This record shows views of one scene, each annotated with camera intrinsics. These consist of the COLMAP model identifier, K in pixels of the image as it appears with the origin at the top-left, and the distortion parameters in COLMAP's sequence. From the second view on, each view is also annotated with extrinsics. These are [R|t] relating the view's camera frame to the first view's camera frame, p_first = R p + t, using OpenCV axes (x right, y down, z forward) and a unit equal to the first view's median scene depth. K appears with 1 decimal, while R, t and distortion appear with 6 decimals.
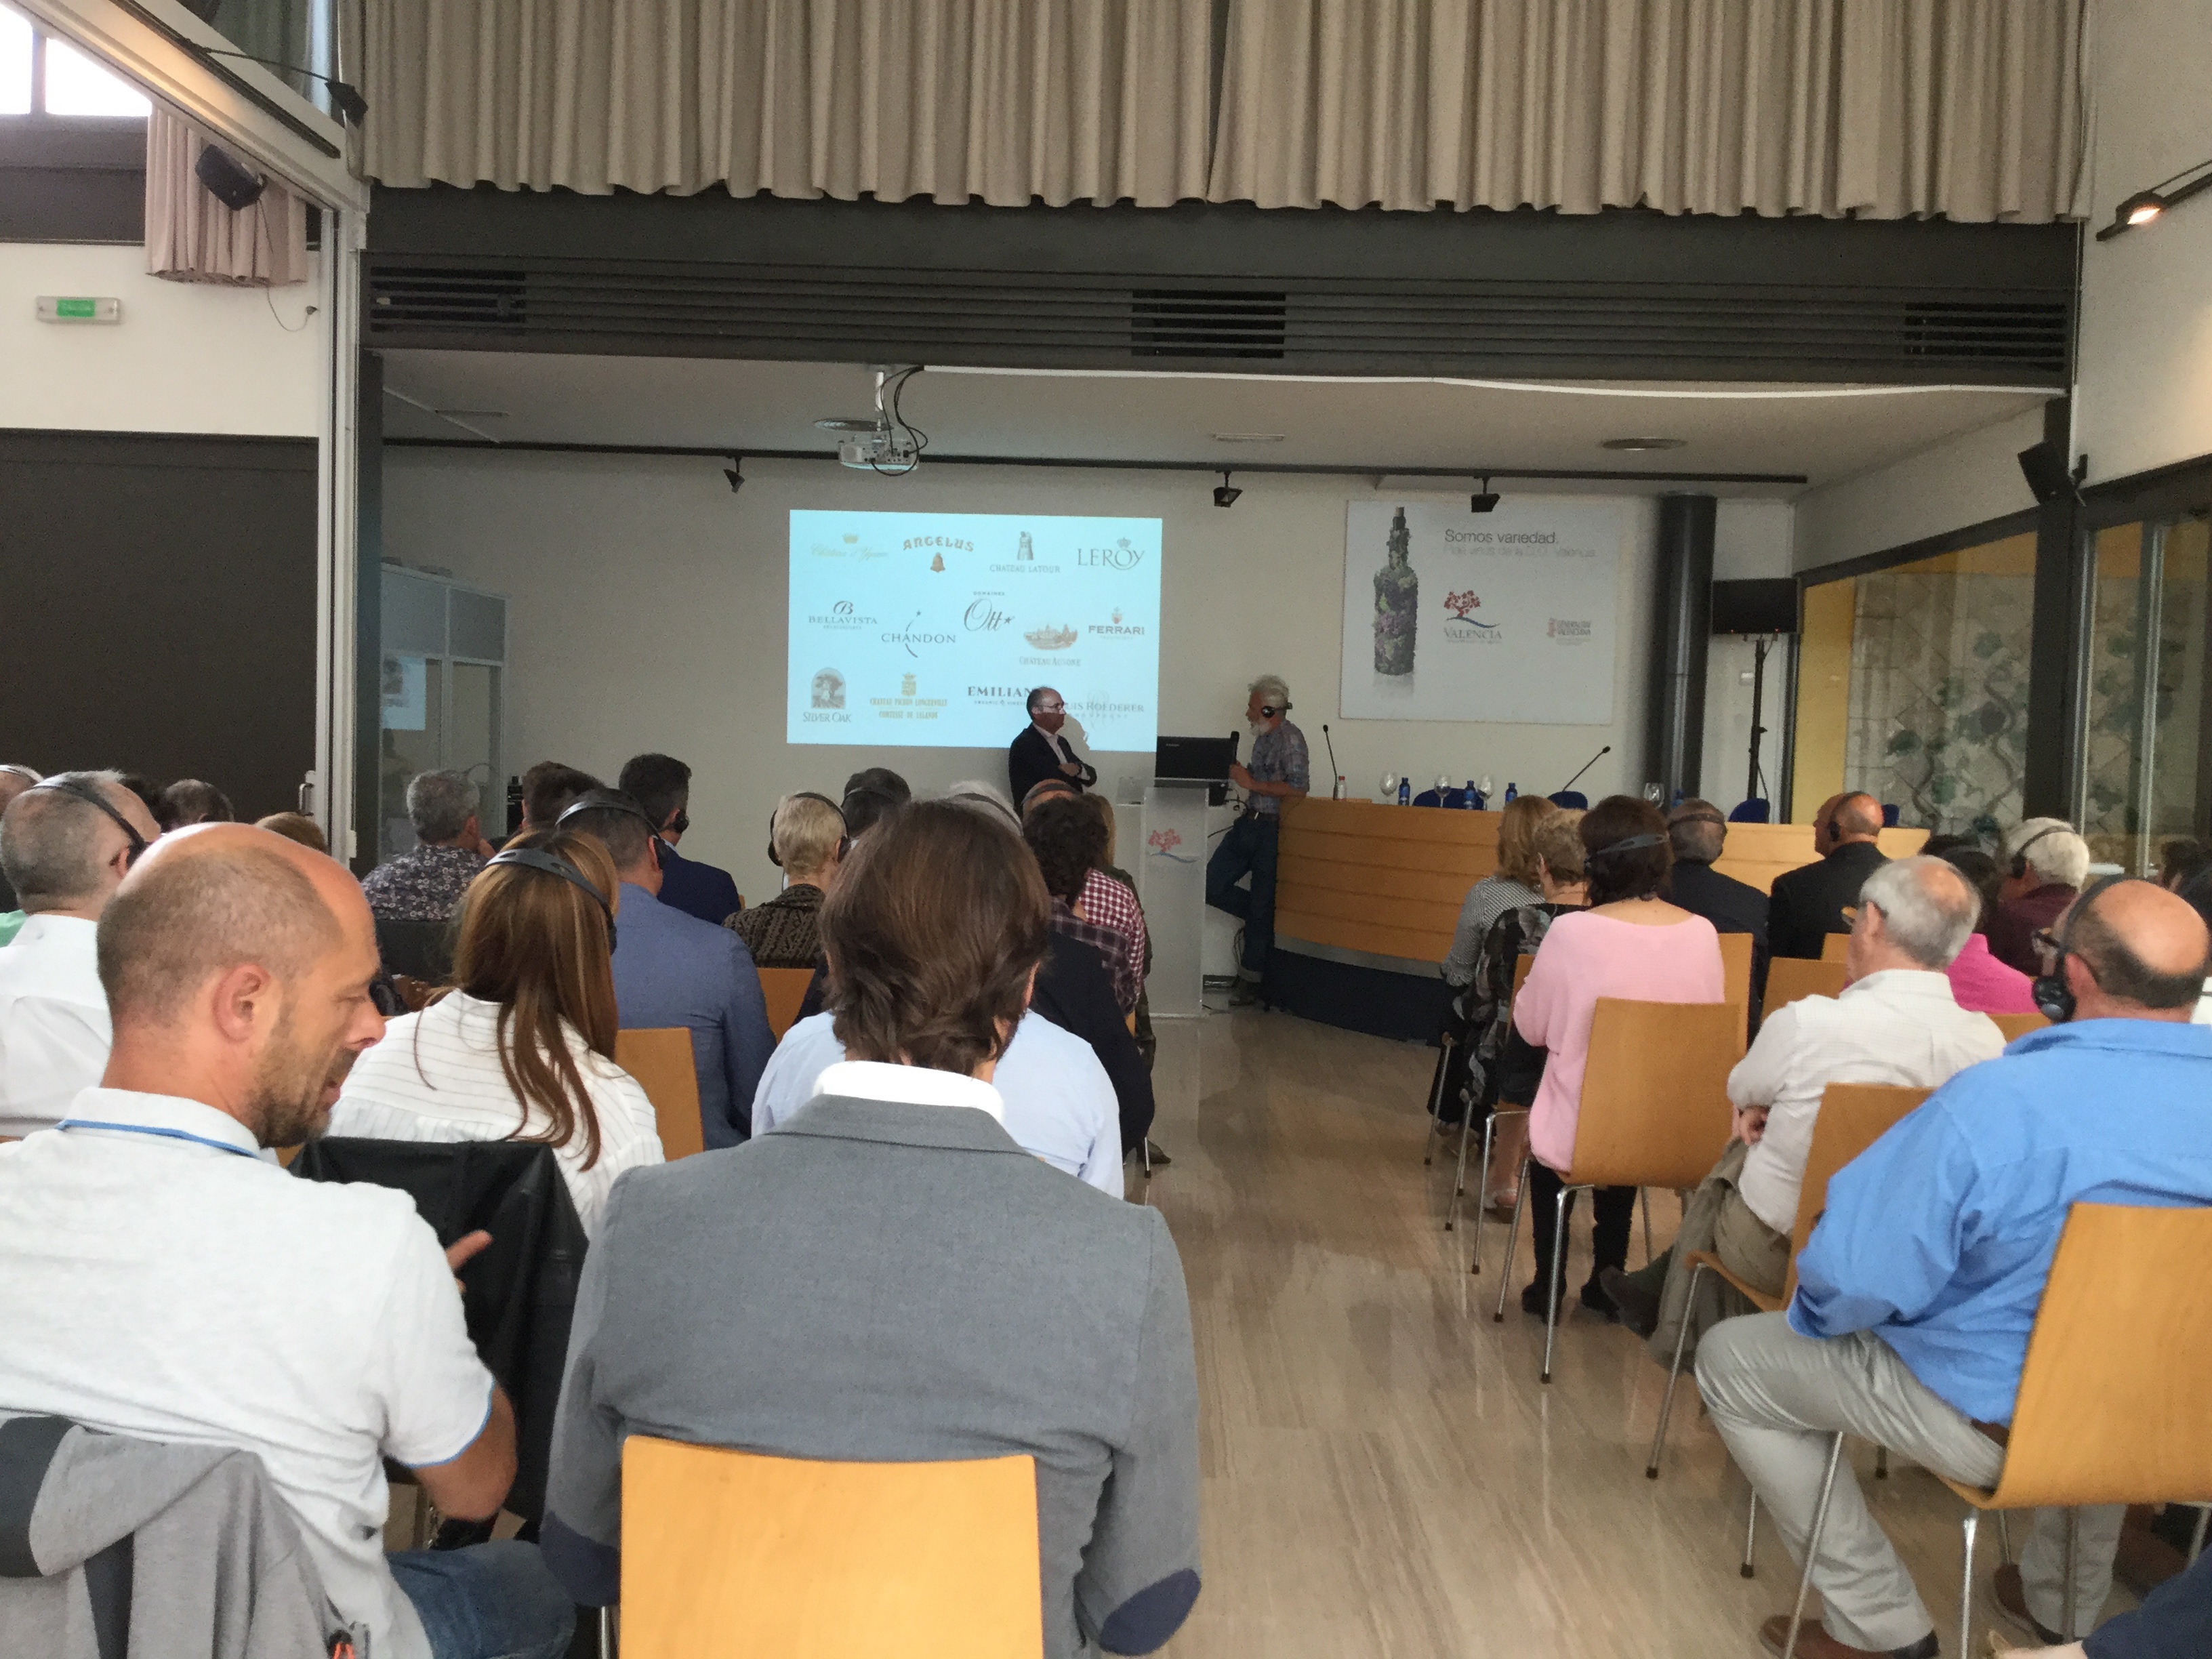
lens RADIAL K [[1984.1, 0, 1106.0], [0, 1984.1, 829.5], [0, 0, 1]] dist [0.118442, -0.207828]
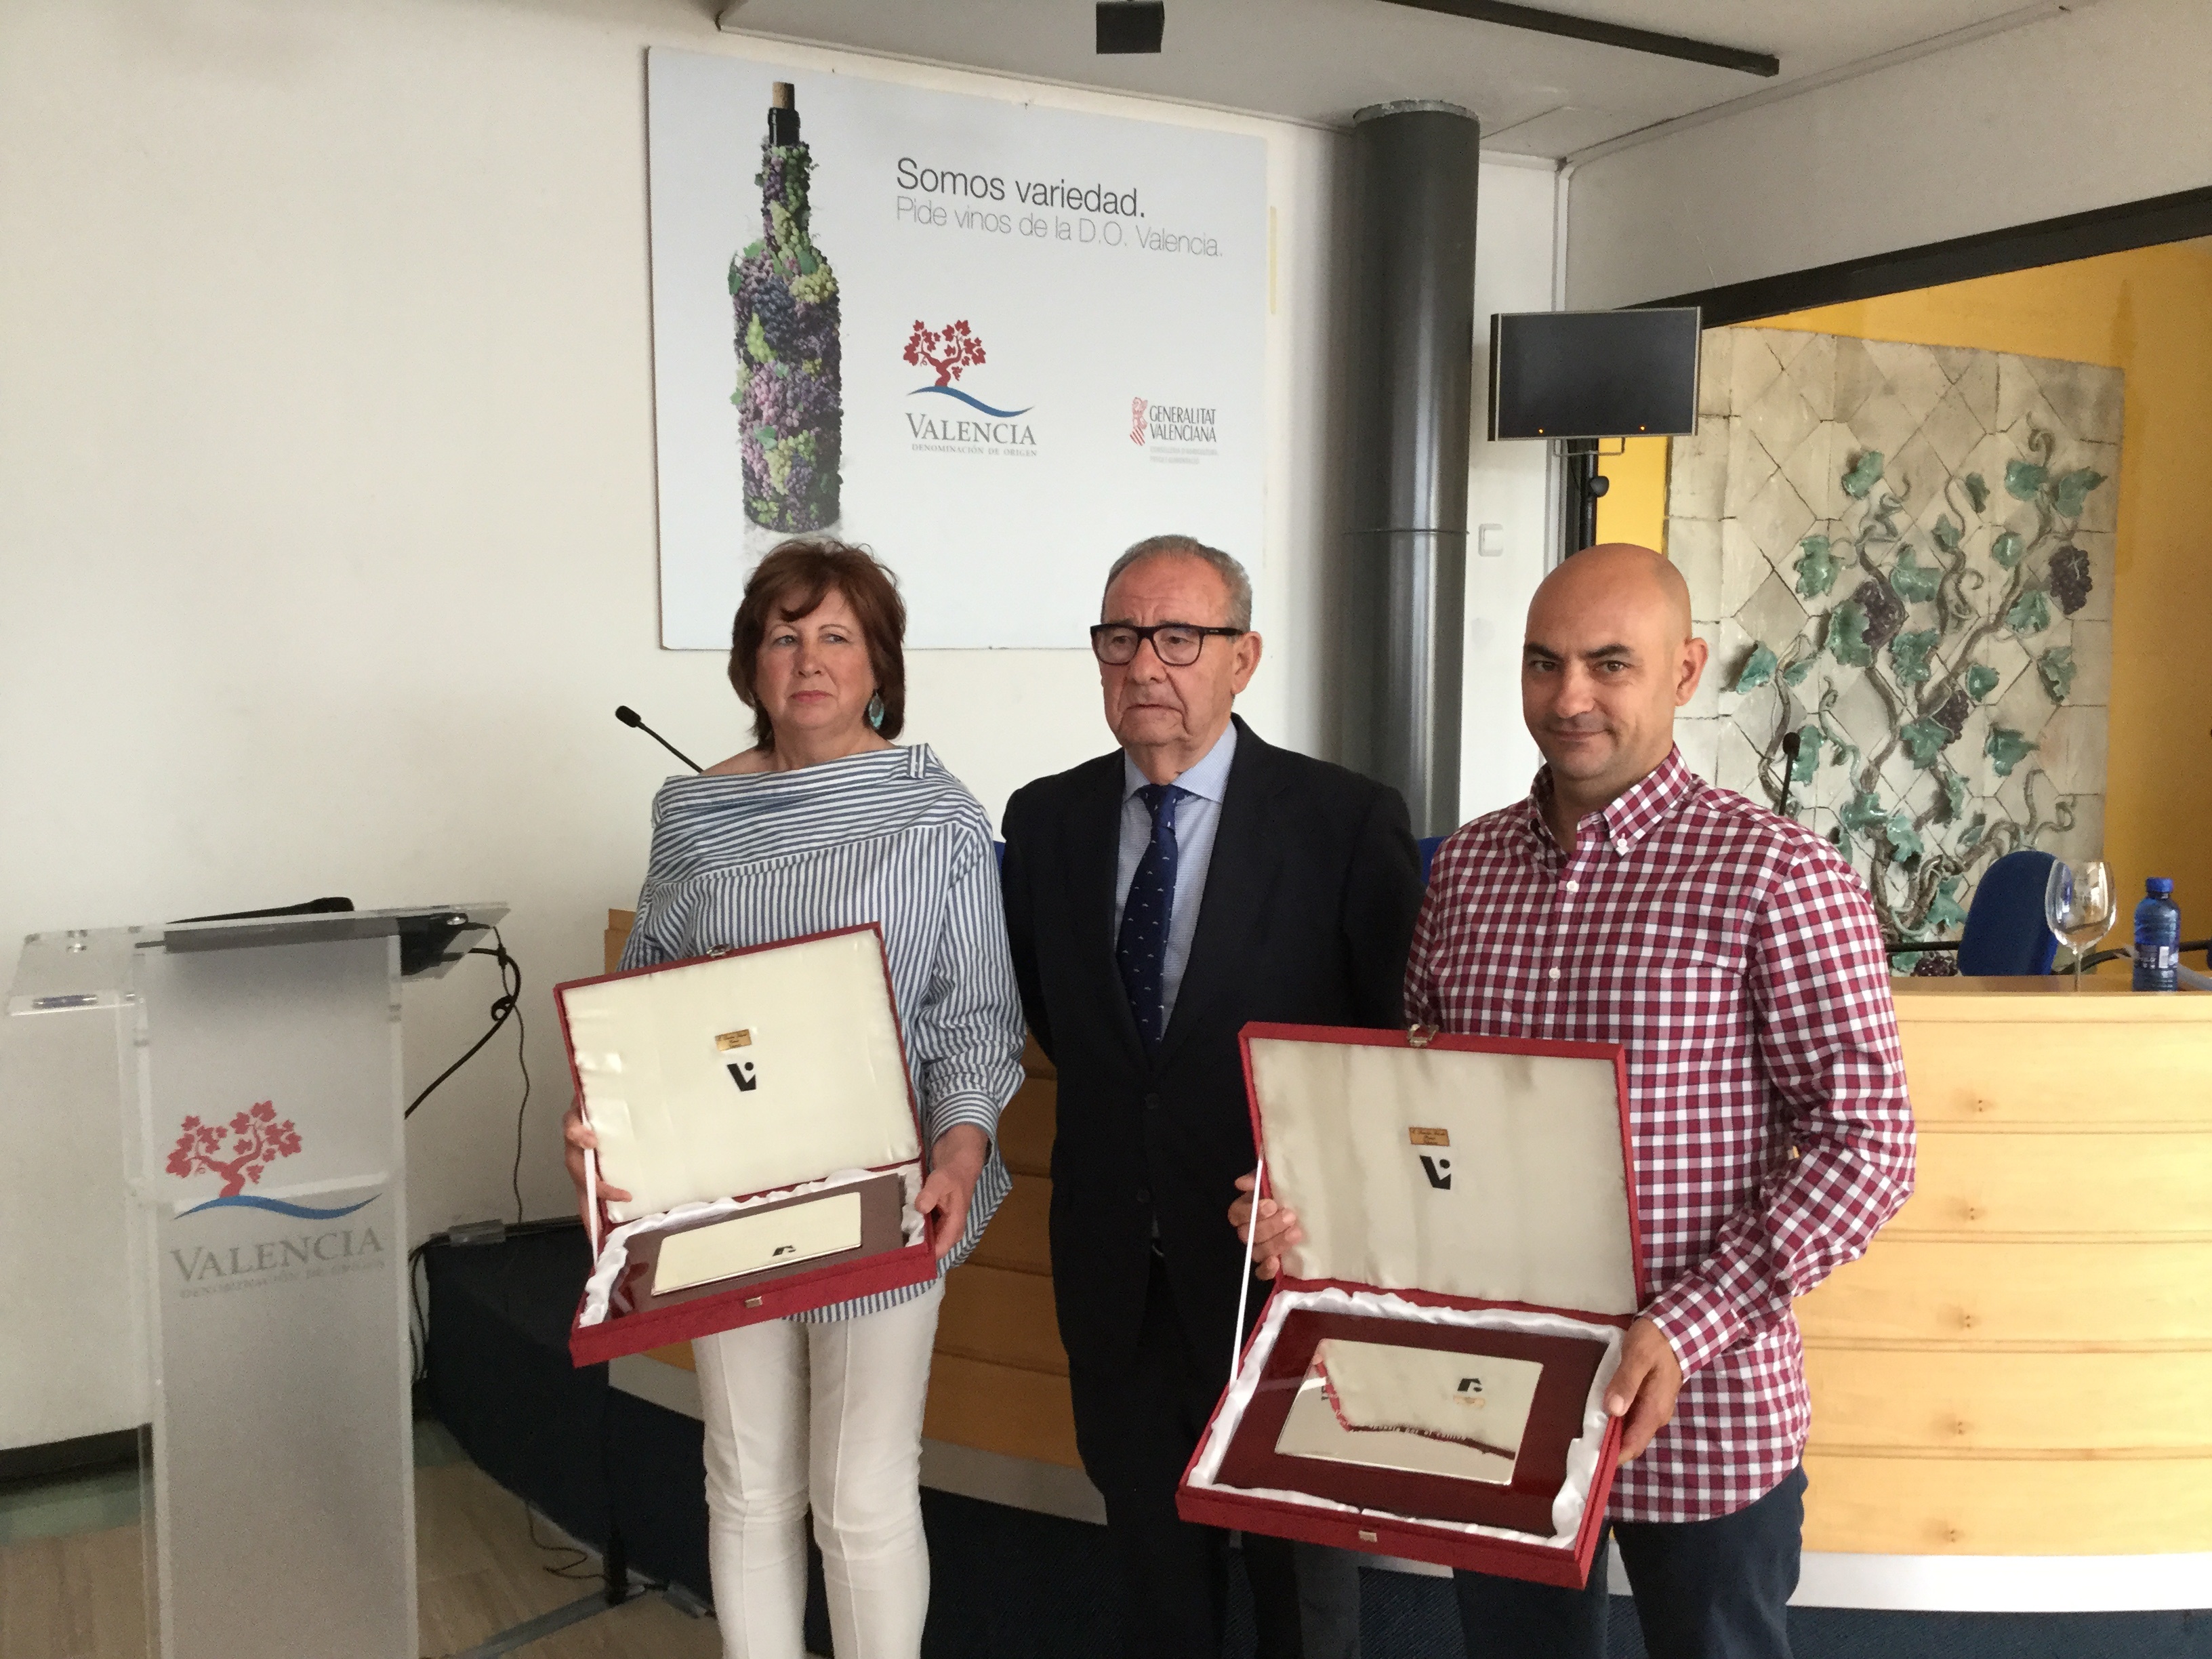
lens RADIAL K [[1984.1, 0, 1106.0], [0, 1984.1, 829.5], [0, 0, 1]] dist [0.118442, -0.207828]
pose [[0.863134, -0.075686, 0.499271, -0.000584], [0.048242, 0.996541, 0.067668, -0.043767], [-0.502665, -0.034320, 0.863800, 0.636836]]
